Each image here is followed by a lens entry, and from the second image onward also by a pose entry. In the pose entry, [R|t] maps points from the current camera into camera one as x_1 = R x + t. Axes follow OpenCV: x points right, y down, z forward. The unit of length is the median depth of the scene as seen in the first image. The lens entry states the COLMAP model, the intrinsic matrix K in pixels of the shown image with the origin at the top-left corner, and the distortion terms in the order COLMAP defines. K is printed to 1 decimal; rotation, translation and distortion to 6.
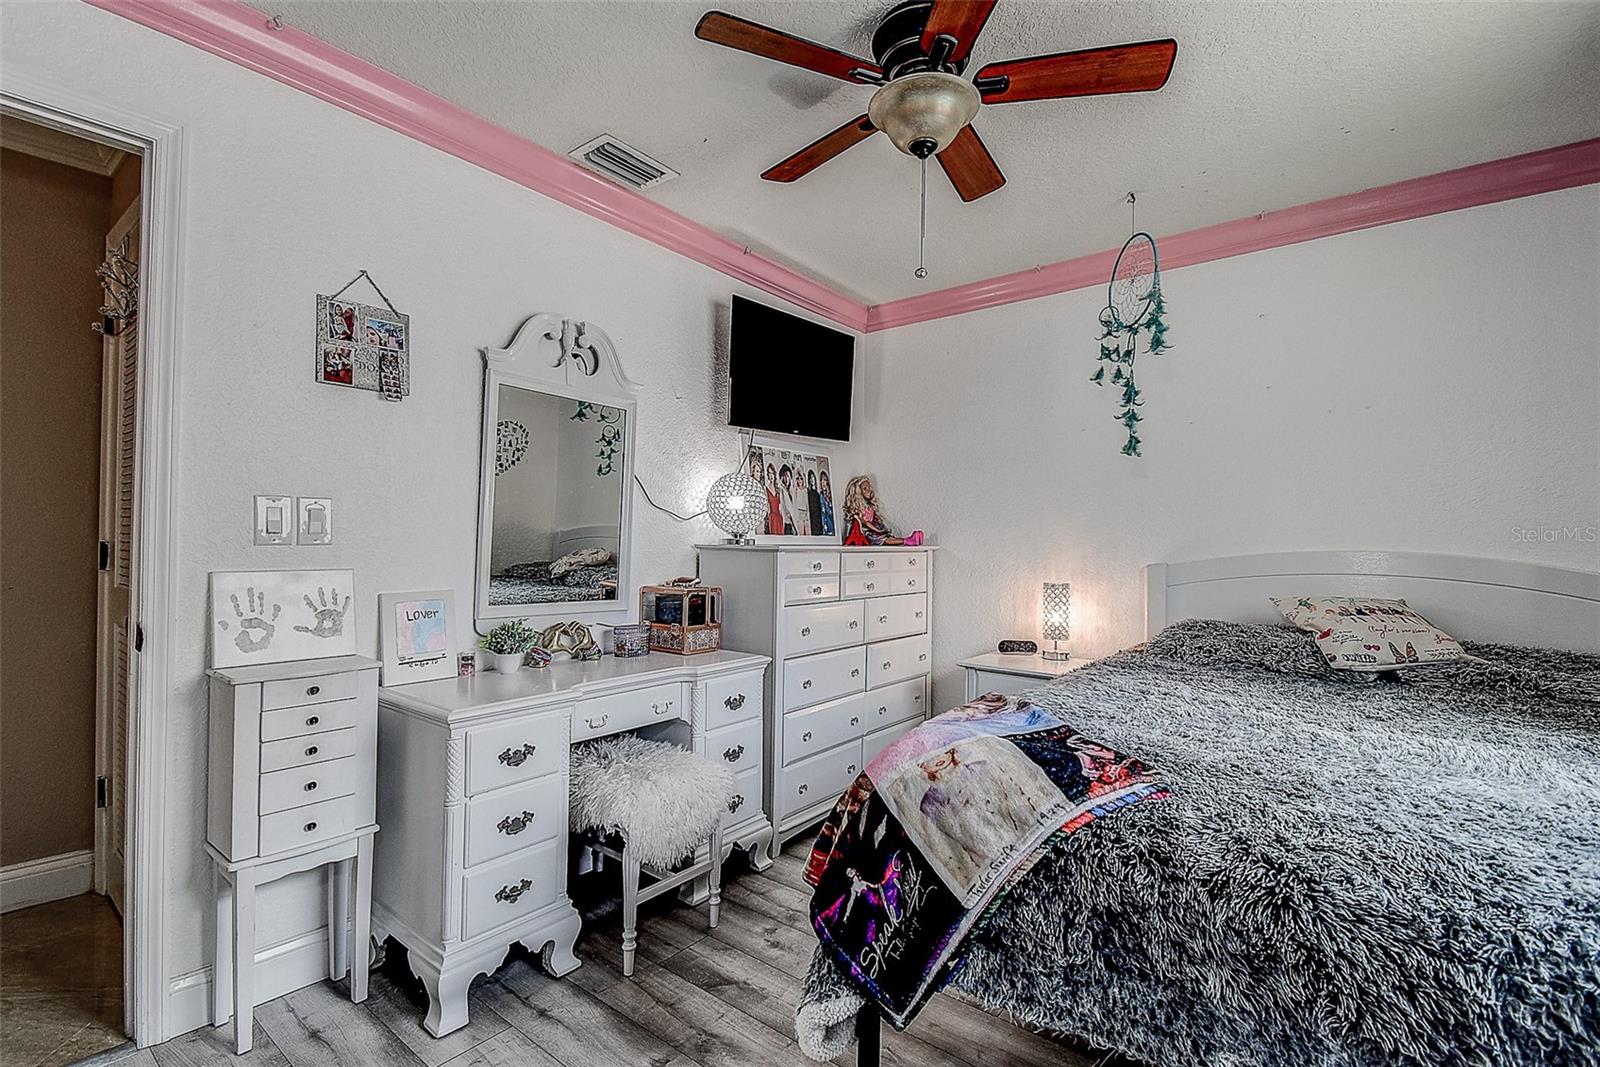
lens RADIAL K [[723.3, 0, 795.8], [0, 723.3, 534.5], [0, 0, 1]] dist [0.042434, -0.034315]
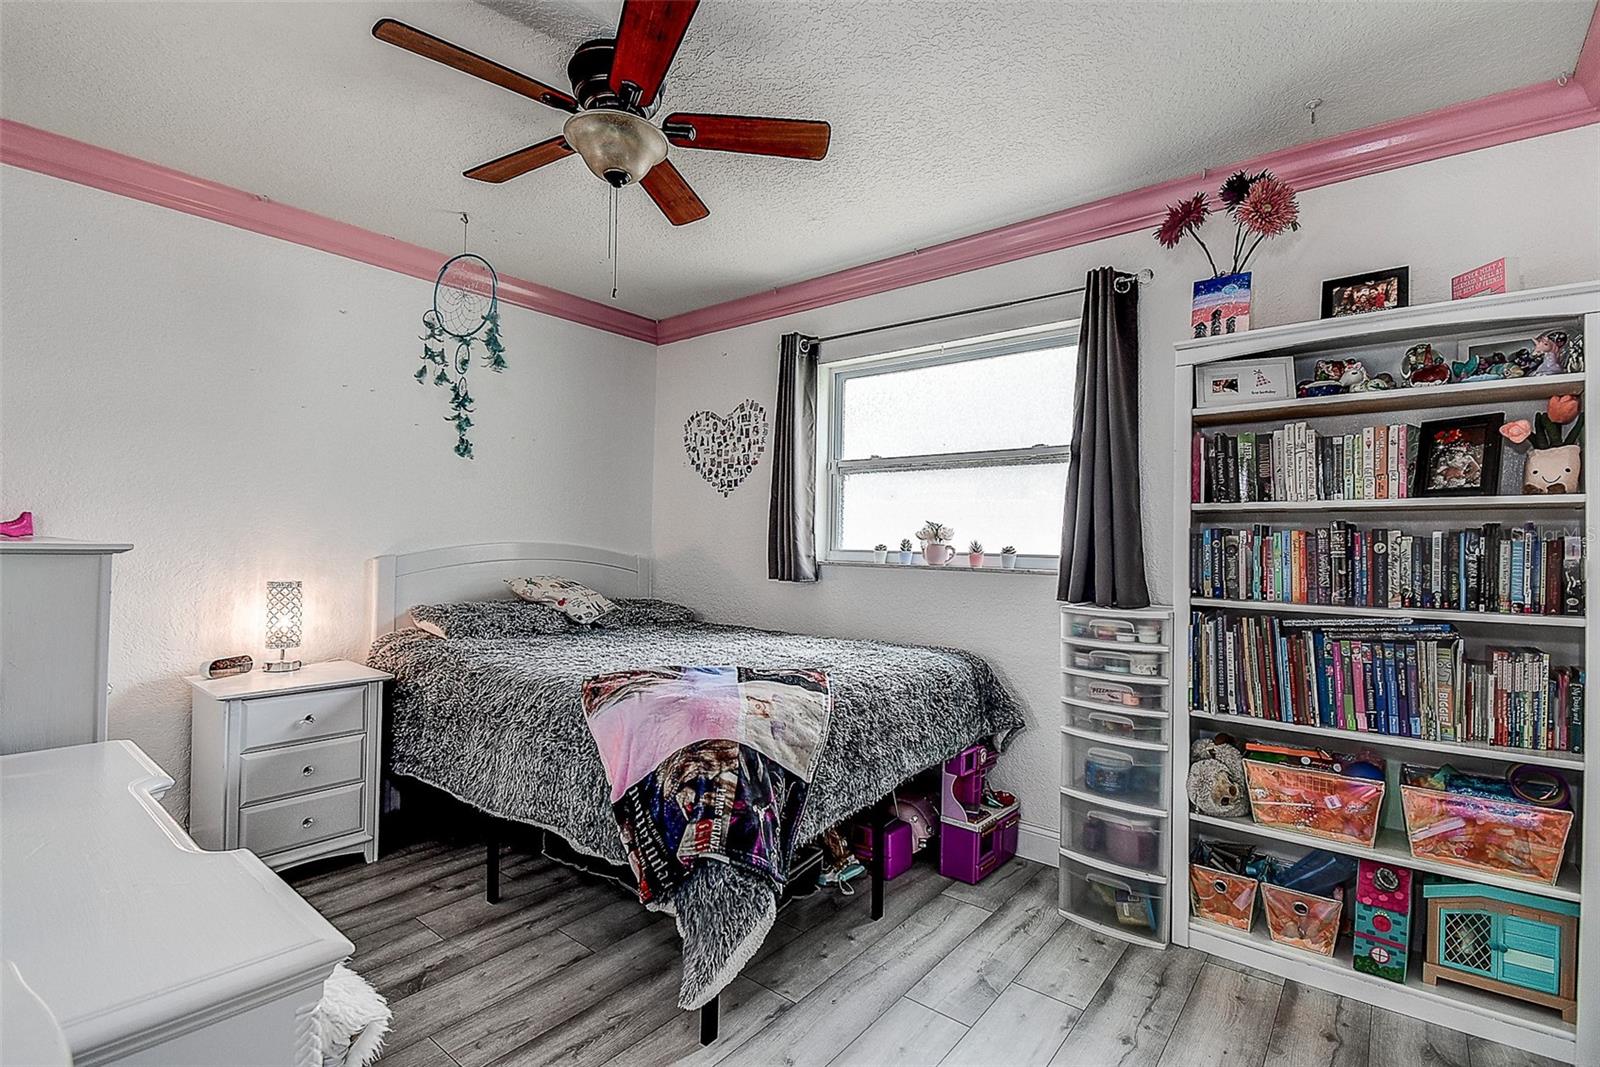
lens RADIAL K [[723.3, 0, 795.8], [0, 723.3, 534.5], [0, 0, 1]] dist [0.042434, -0.034315]
pose [[0.014367, 0.001646, 0.999895, -0.618422], [-0.028116, 0.999604, -0.001242, -0.005989], [-0.999501, -0.028095, 0.014407, 0.483235]]
